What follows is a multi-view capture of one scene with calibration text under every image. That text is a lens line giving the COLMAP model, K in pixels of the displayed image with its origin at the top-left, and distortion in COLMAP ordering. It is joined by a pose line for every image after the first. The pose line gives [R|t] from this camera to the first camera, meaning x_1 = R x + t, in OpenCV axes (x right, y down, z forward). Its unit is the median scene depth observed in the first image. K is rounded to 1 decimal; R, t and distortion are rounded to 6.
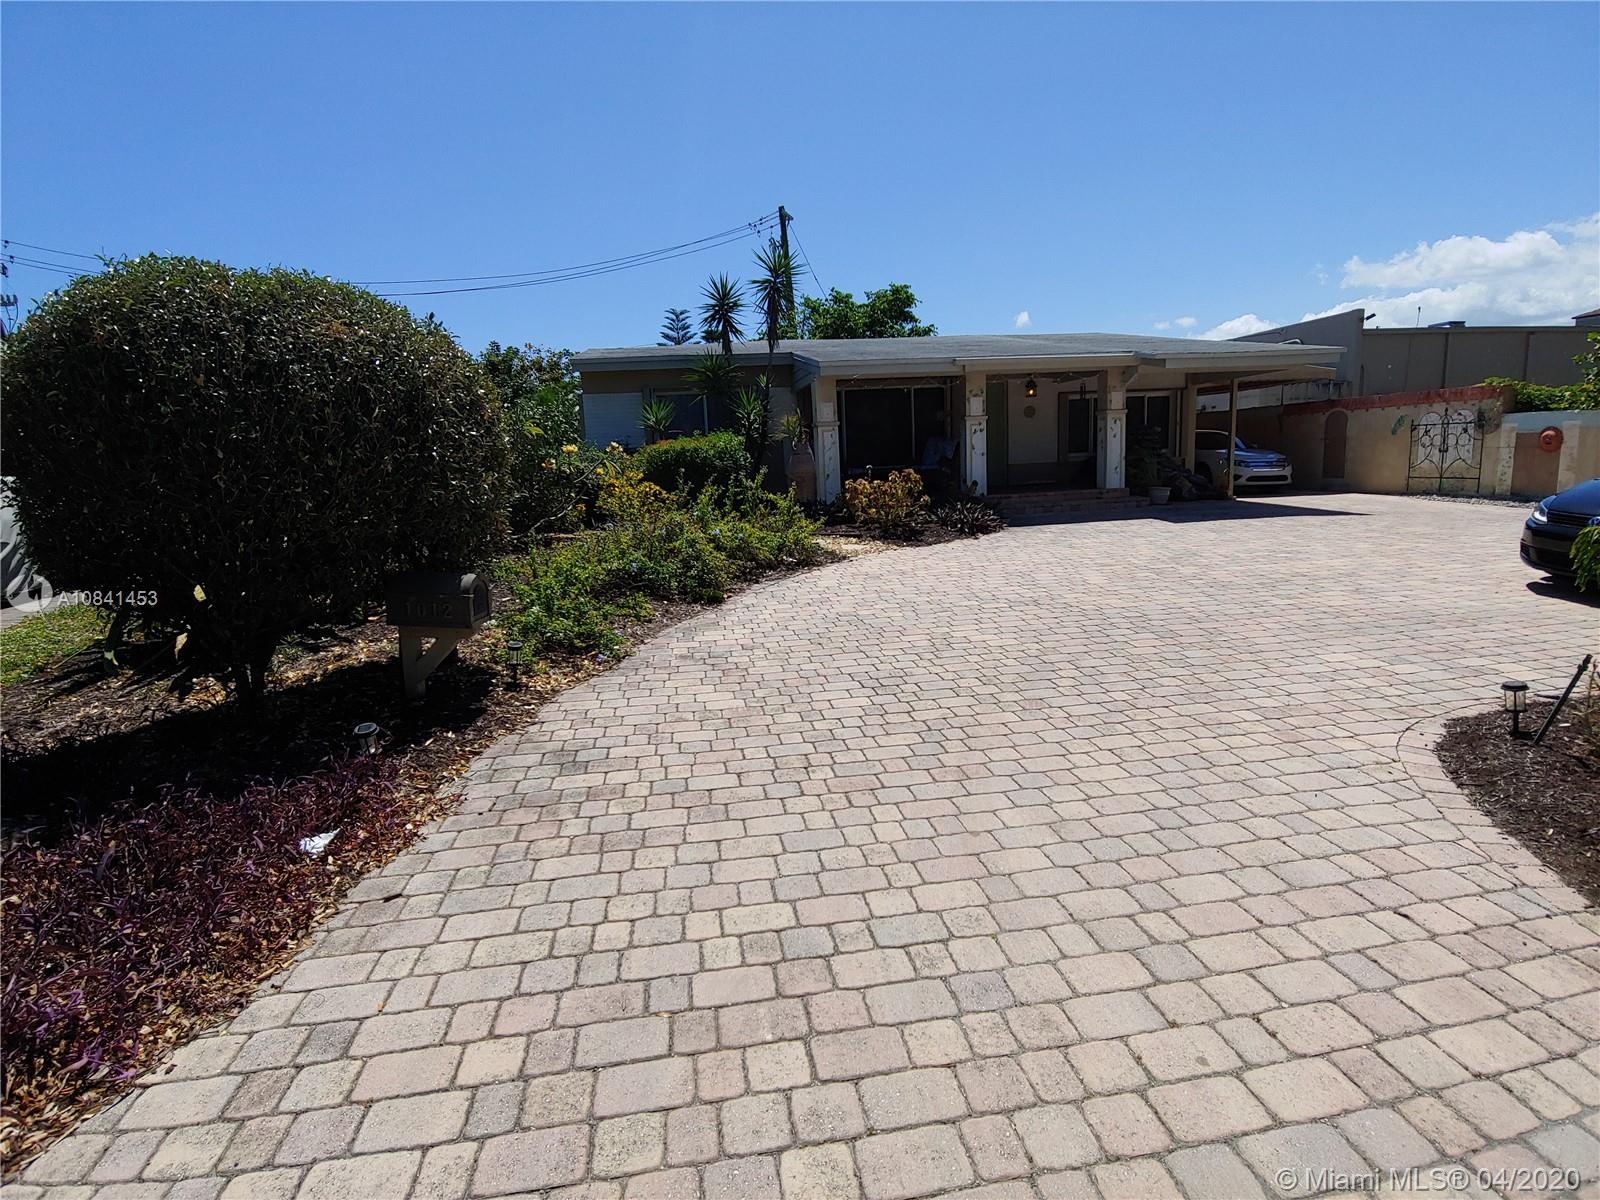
lens RADIAL K [[801.7, 0, 808.3], [0, 801.7, 602.4], [0, 0, 1]] dist [0.004924, -0.013192]
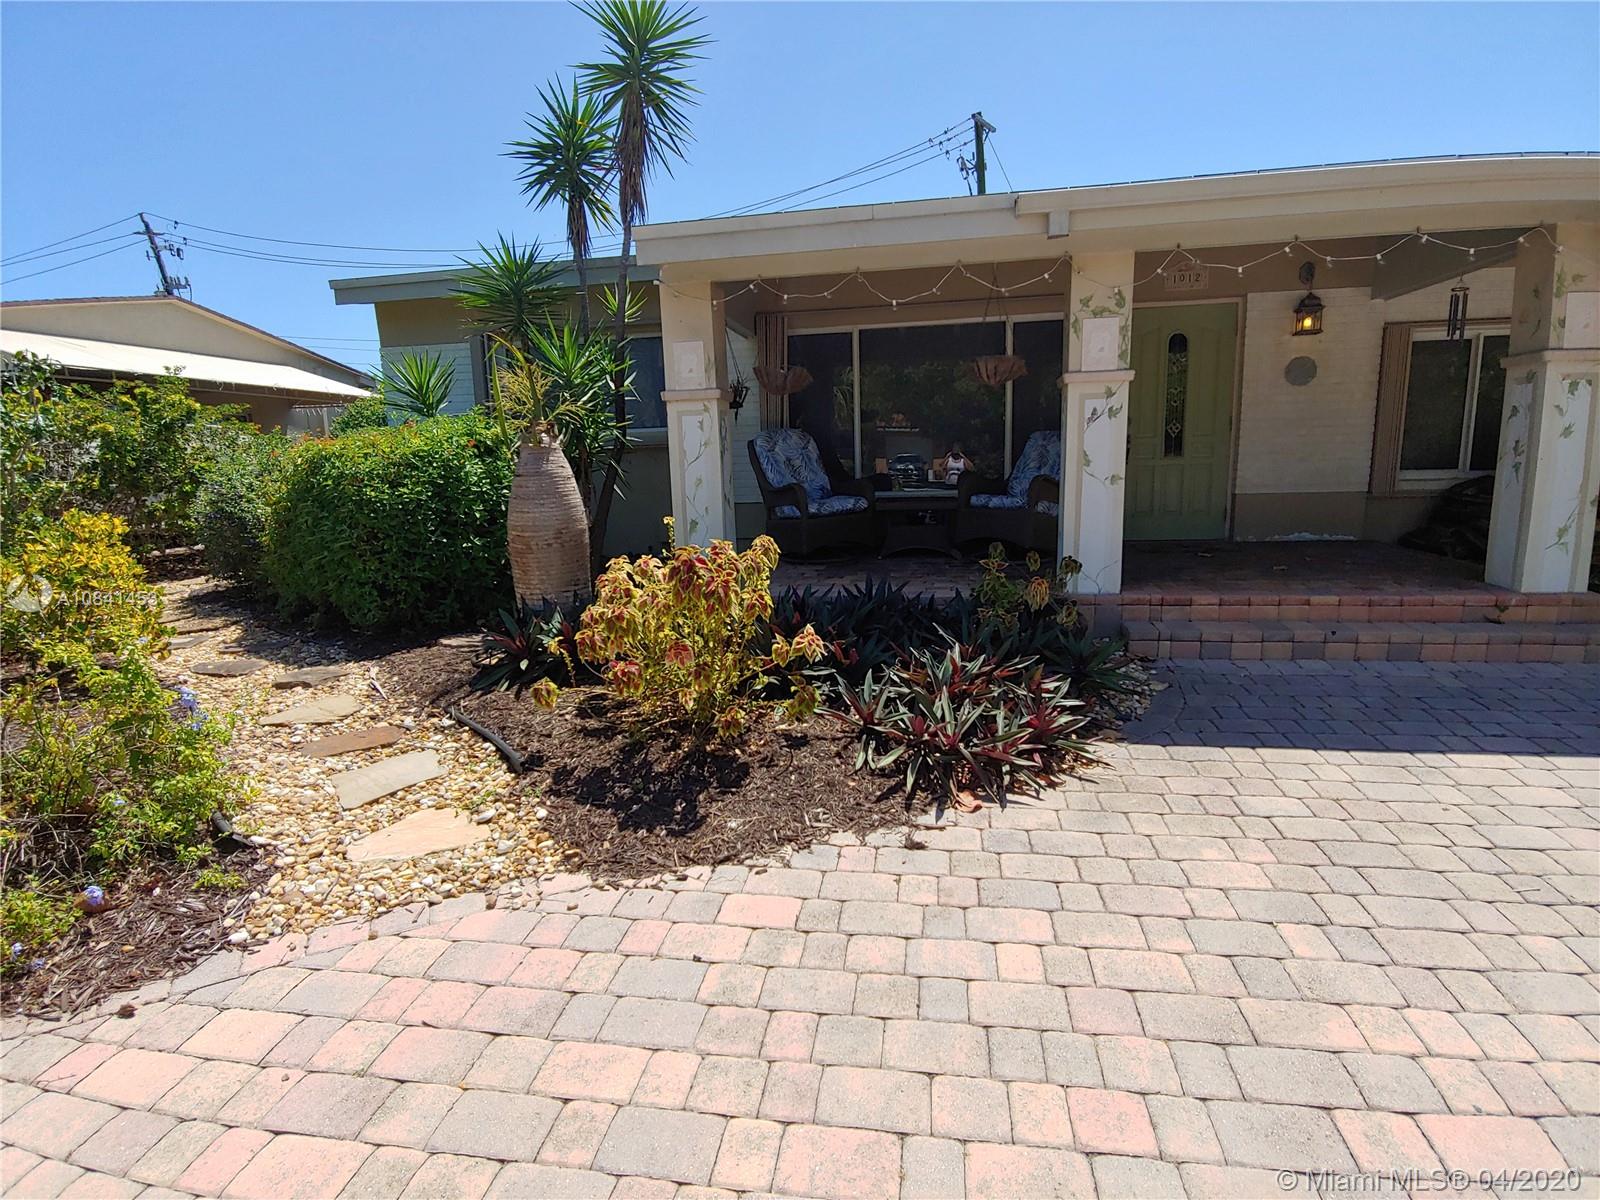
lens RADIAL K [[801.7, 0, 808.3], [0, 801.7, 602.4], [0, 0, 1]] dist [0.004924, -0.013192]
pose [[0.946114, 0.075784, -0.314842, 0.200224], [-0.071612, 0.997124, 0.024815, -0.125594], [0.315817, -0.000931, 0.948820, 0.600629]]
